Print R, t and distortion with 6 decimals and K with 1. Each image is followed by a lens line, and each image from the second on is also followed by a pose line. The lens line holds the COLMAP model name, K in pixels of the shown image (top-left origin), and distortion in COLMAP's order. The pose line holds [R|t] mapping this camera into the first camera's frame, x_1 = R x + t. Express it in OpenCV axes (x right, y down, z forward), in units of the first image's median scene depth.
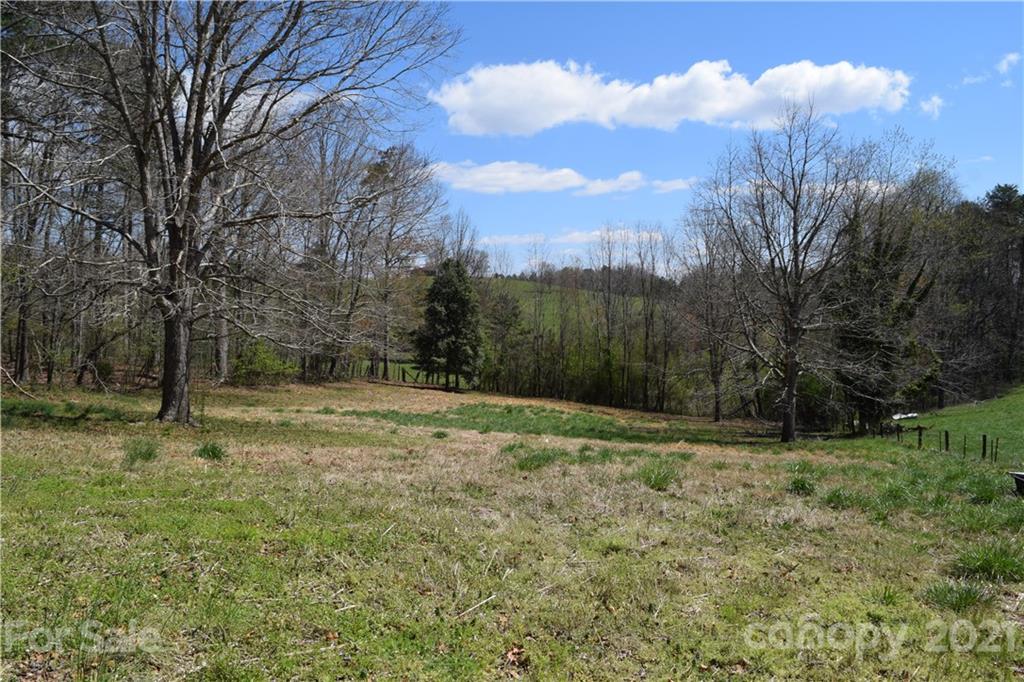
lens RADIAL K [[788.2, 0, 513.6], [0, 788.2, 341.6], [0, 0, 1]] dist [-0.001596, -0.000097]
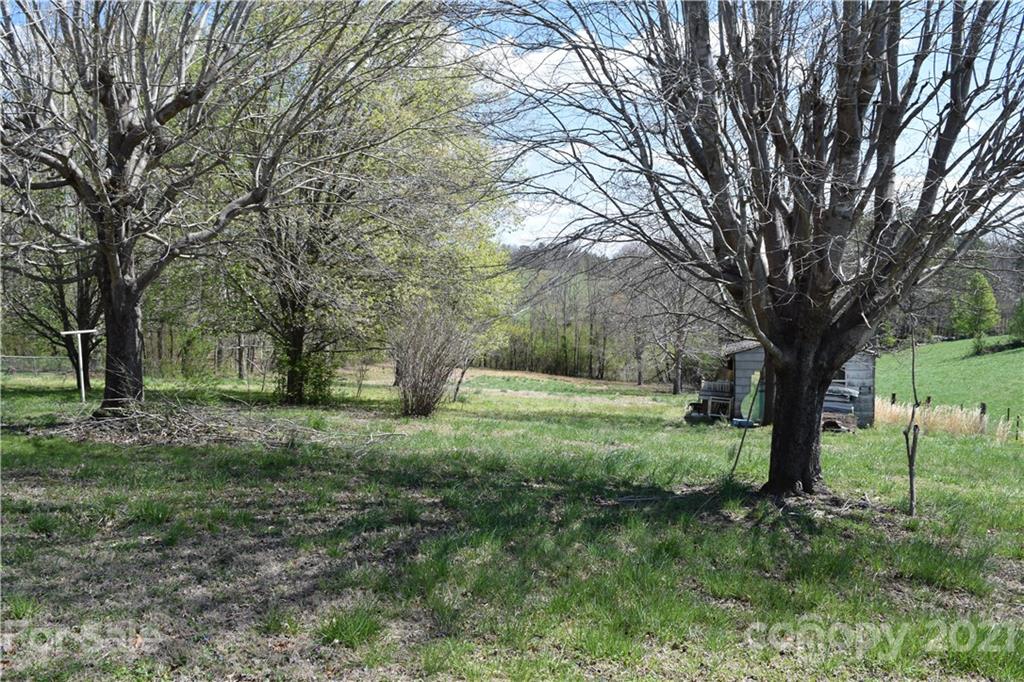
lens RADIAL K [[788.2, 0, 511.0], [0, 788.2, 340.5], [0, 0, 1]] dist [-0.001596, -0.000097]
pose [[0.996600, -0.012760, 0.081395, -0.095364], [0.009701, 0.999236, 0.037869, -0.038074], [-0.081816, -0.036950, 0.995962, -0.423527]]
